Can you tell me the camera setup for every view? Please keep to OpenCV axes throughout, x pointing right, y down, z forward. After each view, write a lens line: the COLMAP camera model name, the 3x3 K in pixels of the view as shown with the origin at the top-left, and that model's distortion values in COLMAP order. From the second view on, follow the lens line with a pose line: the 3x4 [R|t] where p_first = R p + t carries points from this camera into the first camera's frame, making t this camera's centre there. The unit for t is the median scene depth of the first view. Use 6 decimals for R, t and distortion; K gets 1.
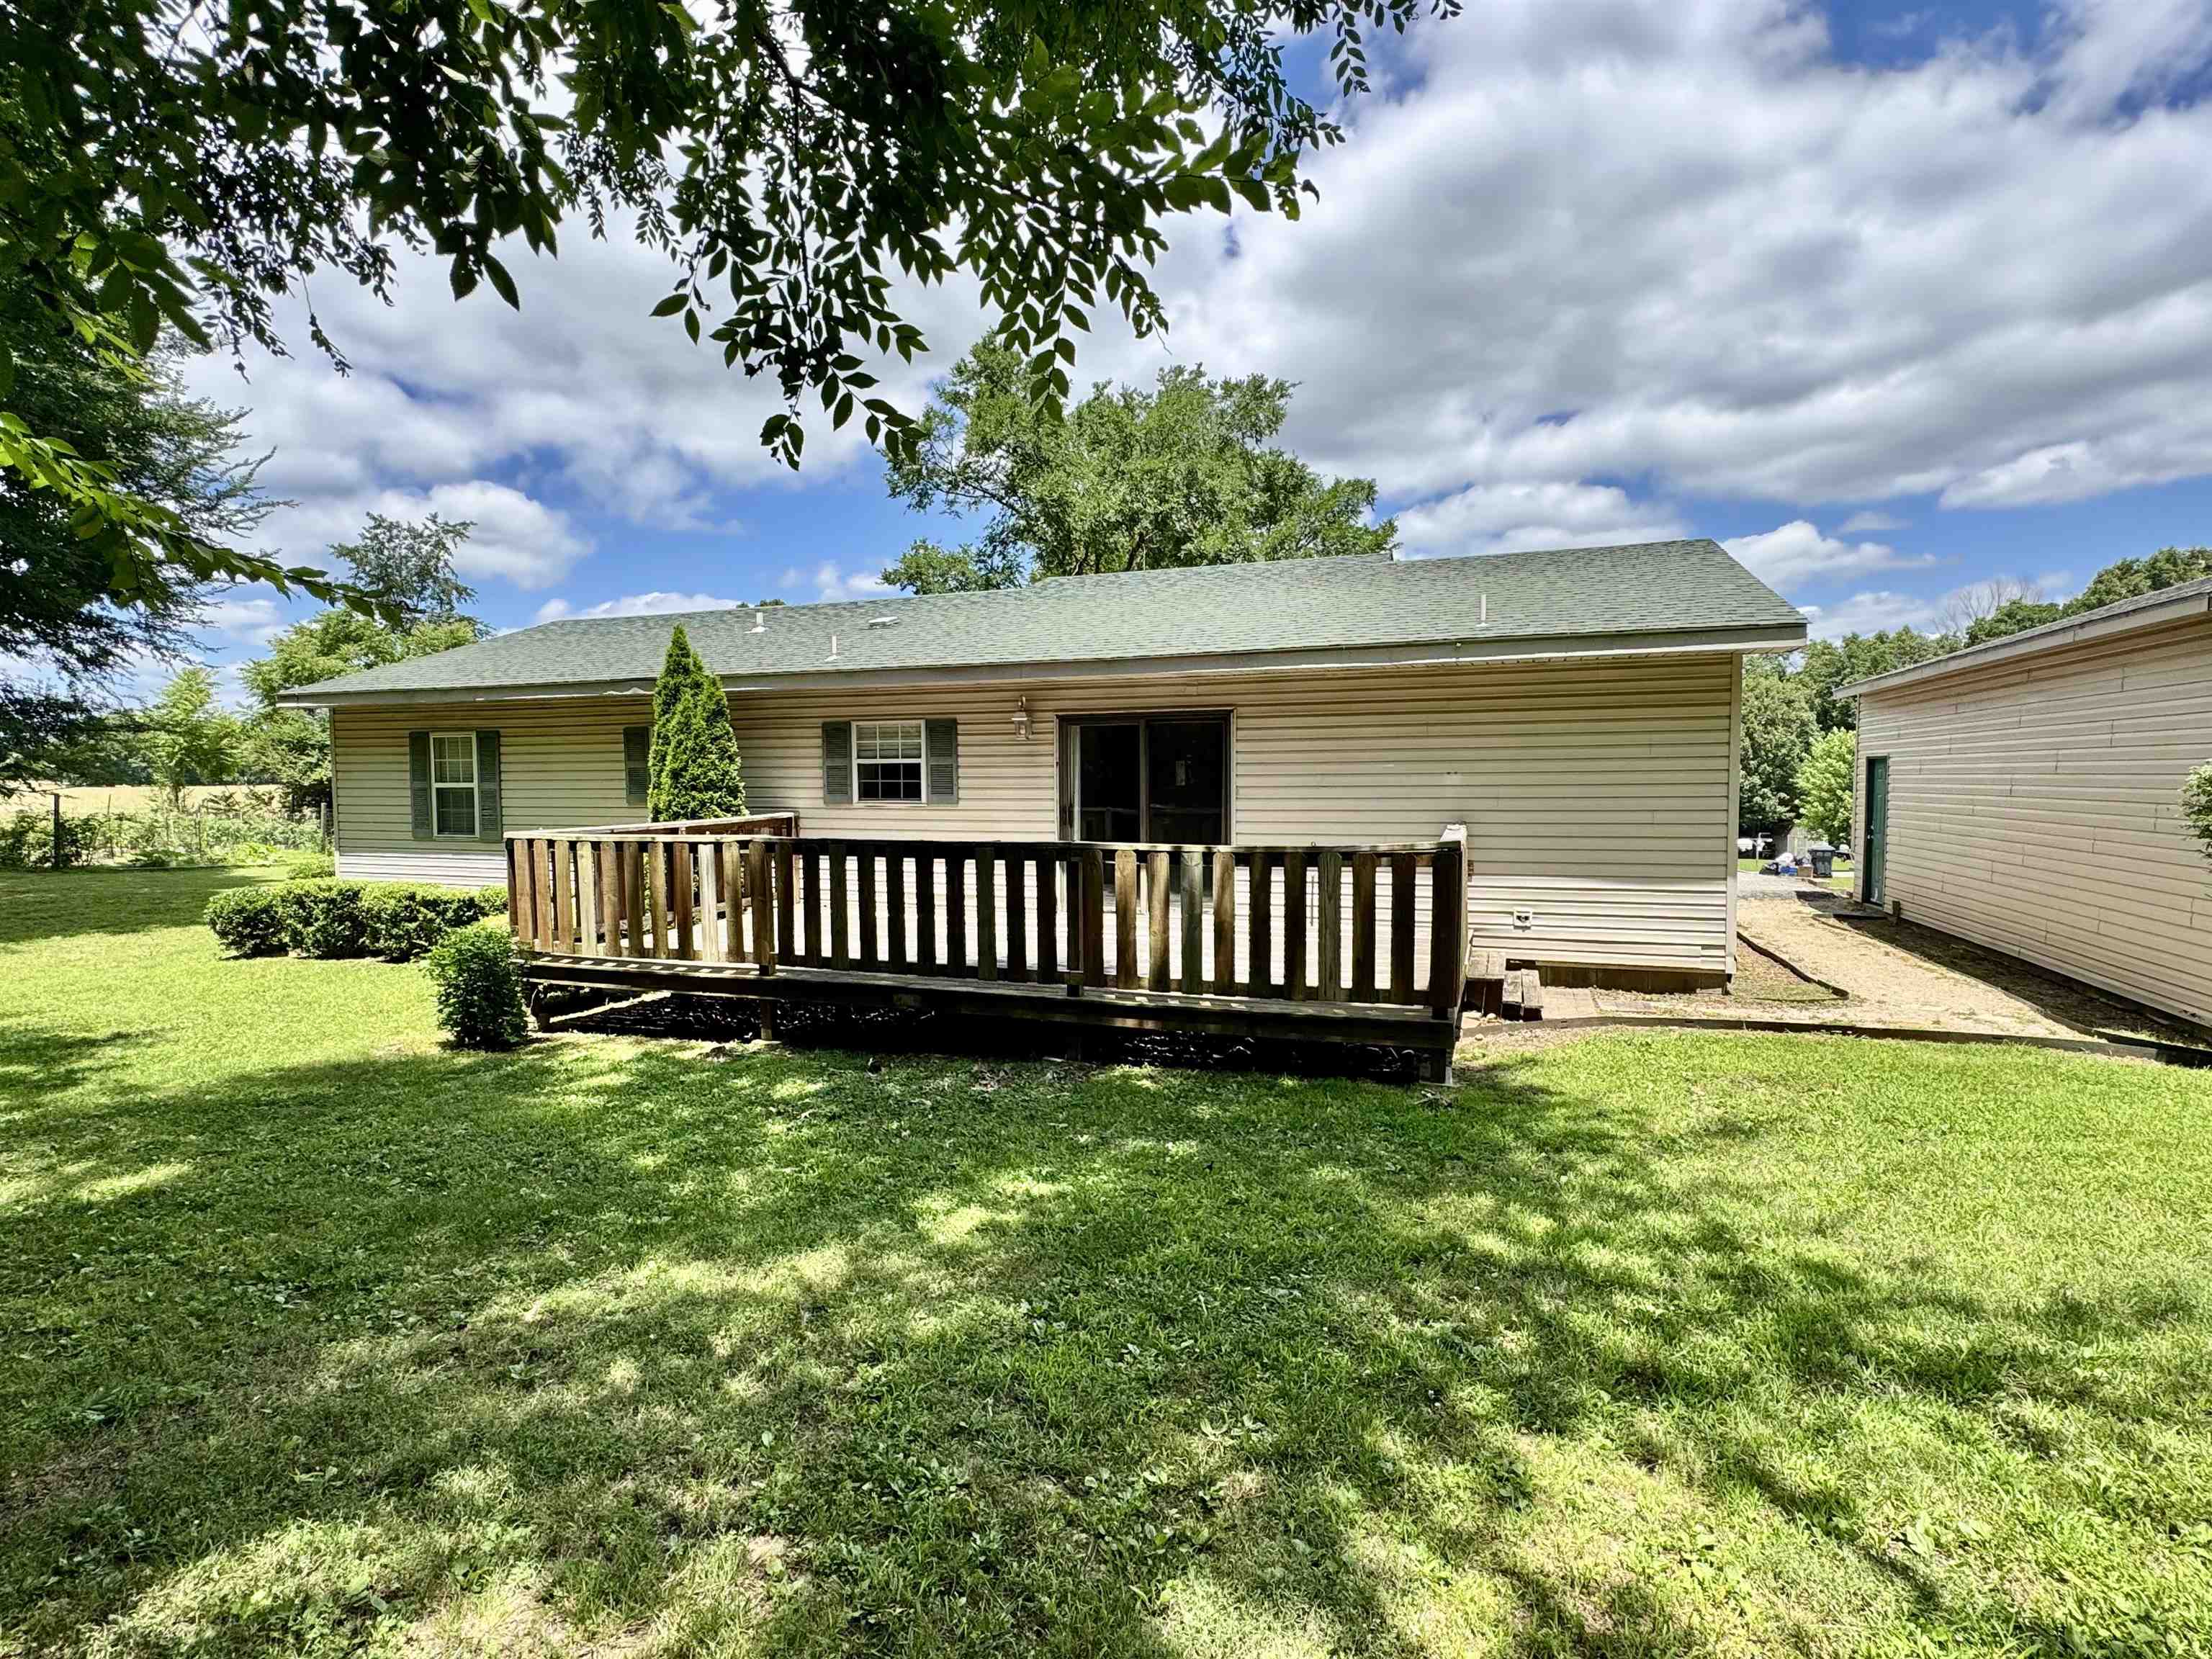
lens RADIAL K [[1099.7, 0, 1106.9], [0, 1099.7, 827.2], [0, 0, 1]] dist [-0.005358, 0.001293]
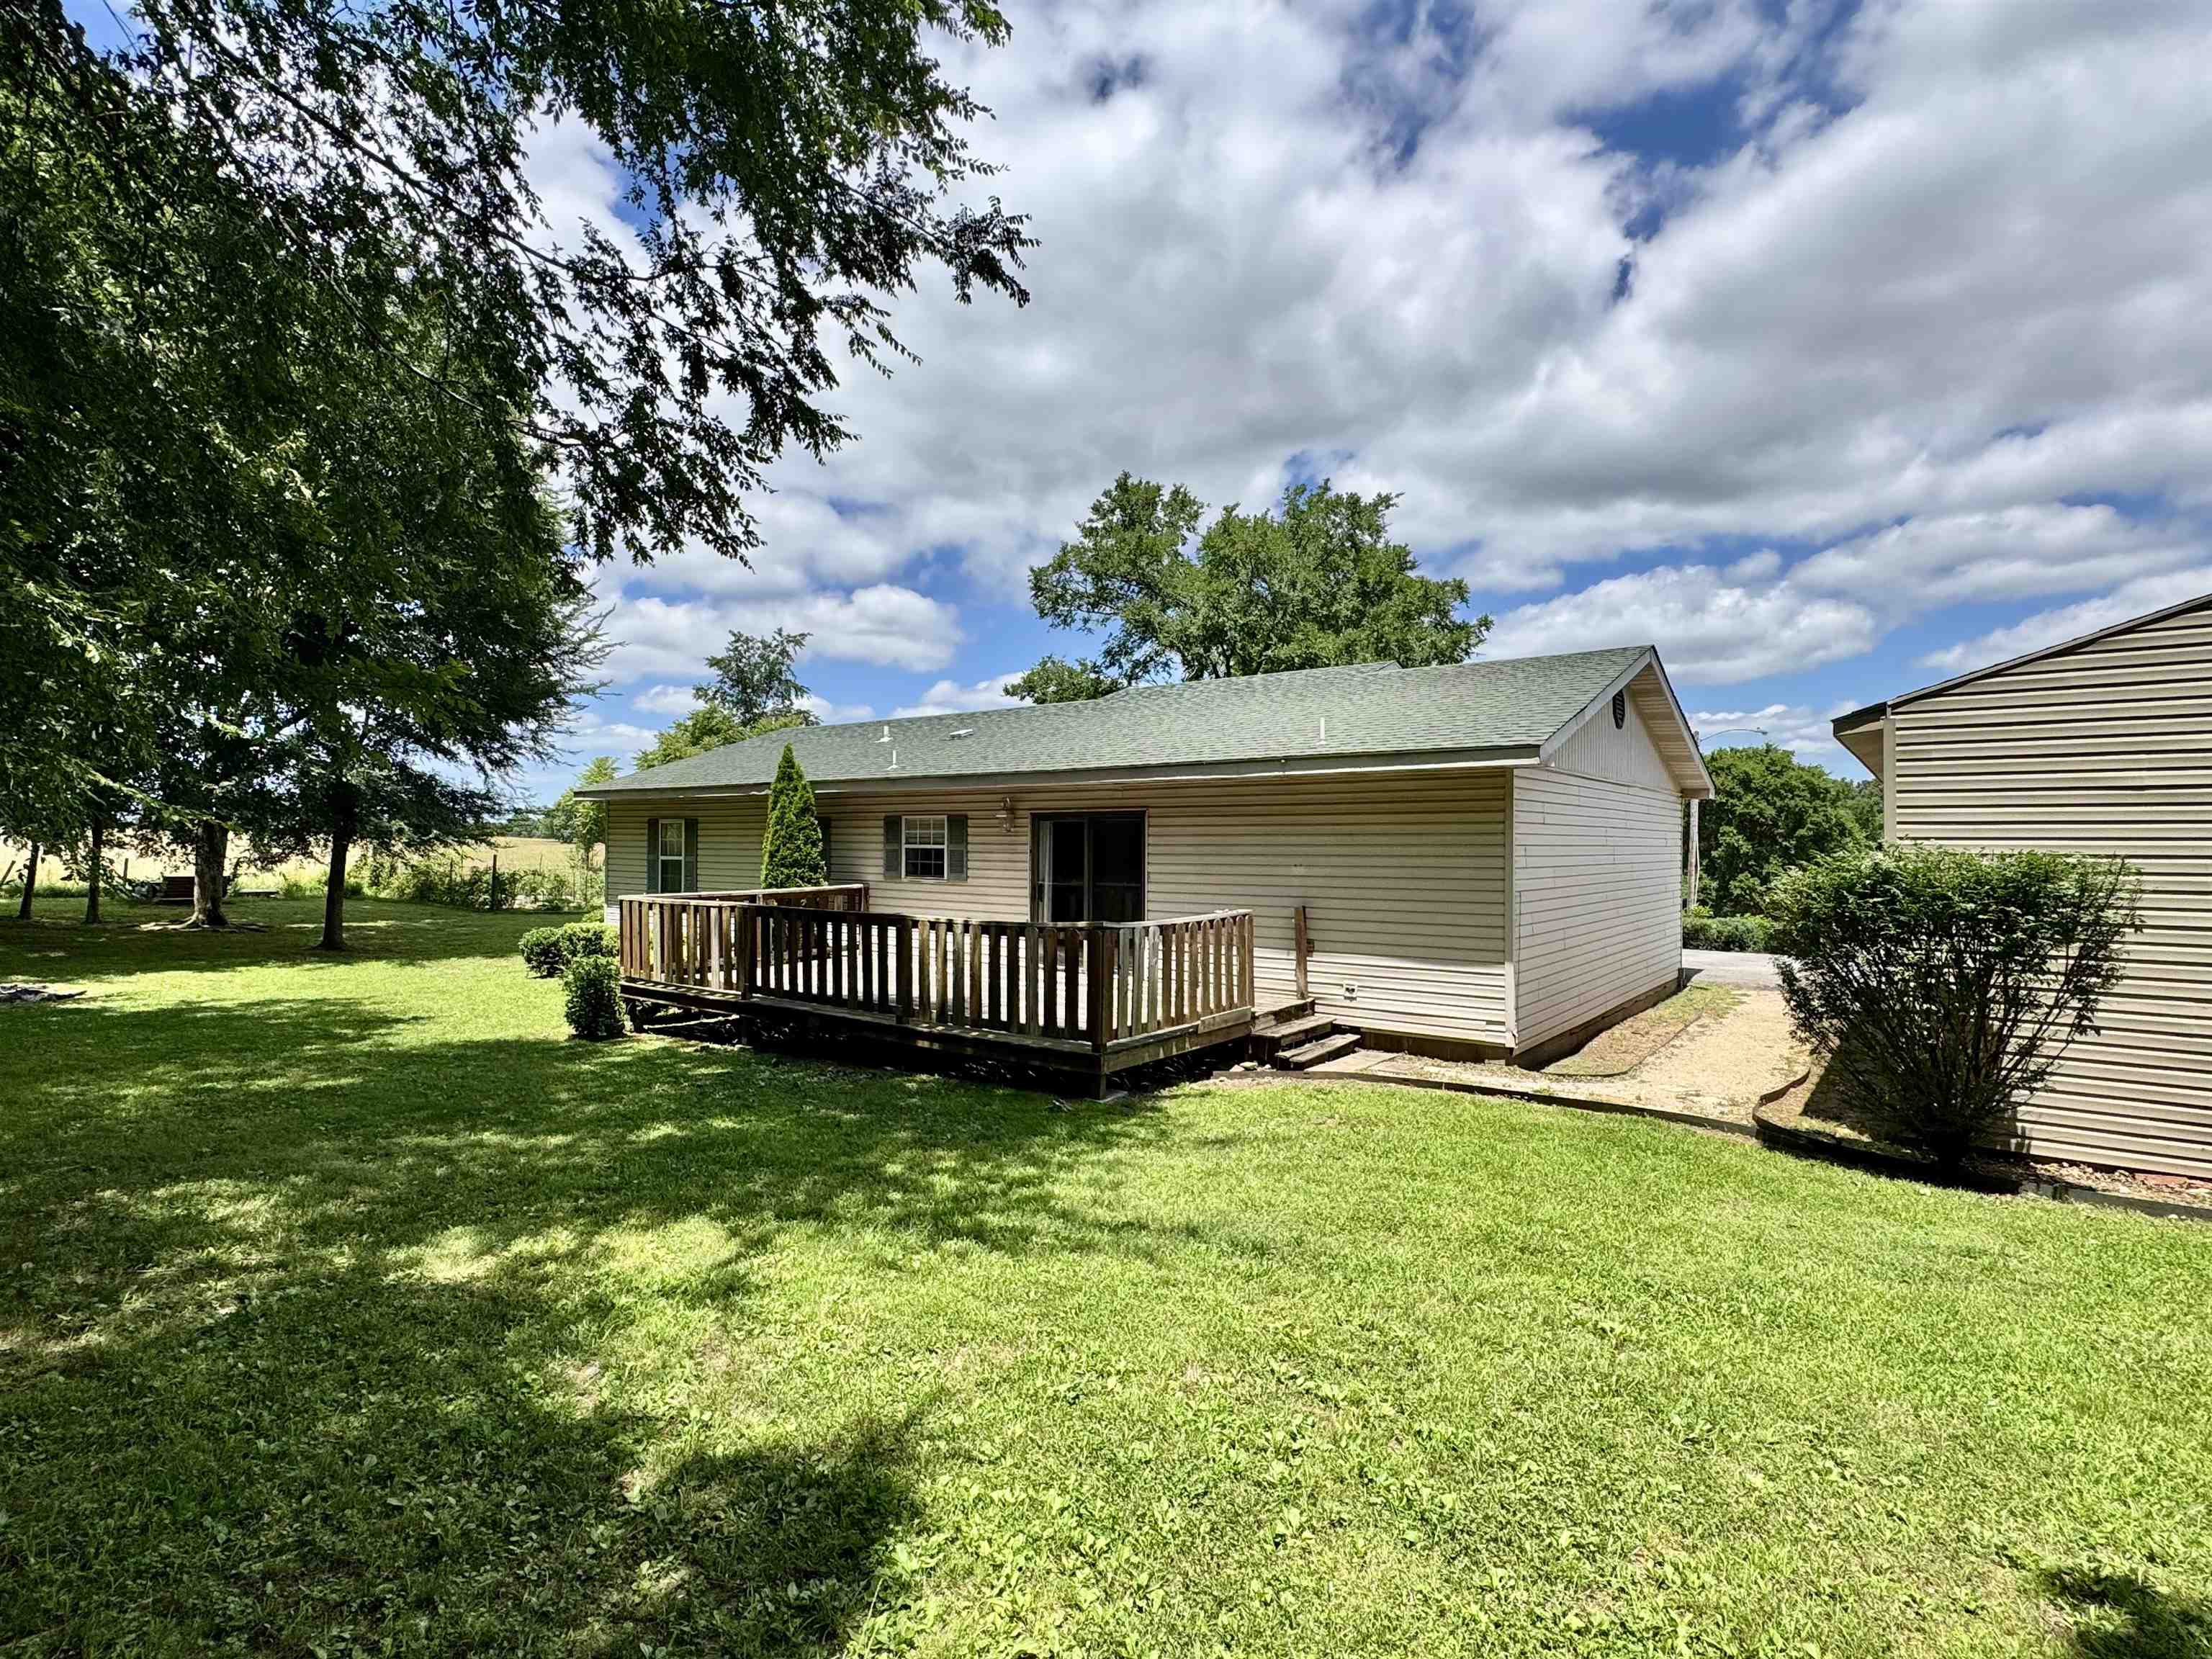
lens RADIAL K [[1099.7, 0, 1111.8], [0, 1099.7, 843.0], [0, 0, 1]] dist [-0.005358, 0.001293]
pose [[0.954932, 0.012149, -0.296577, 0.477347], [-0.026141, 0.998722, -0.043260, -0.017173], [0.295673, 0.049063, 0.954029, -0.204153]]
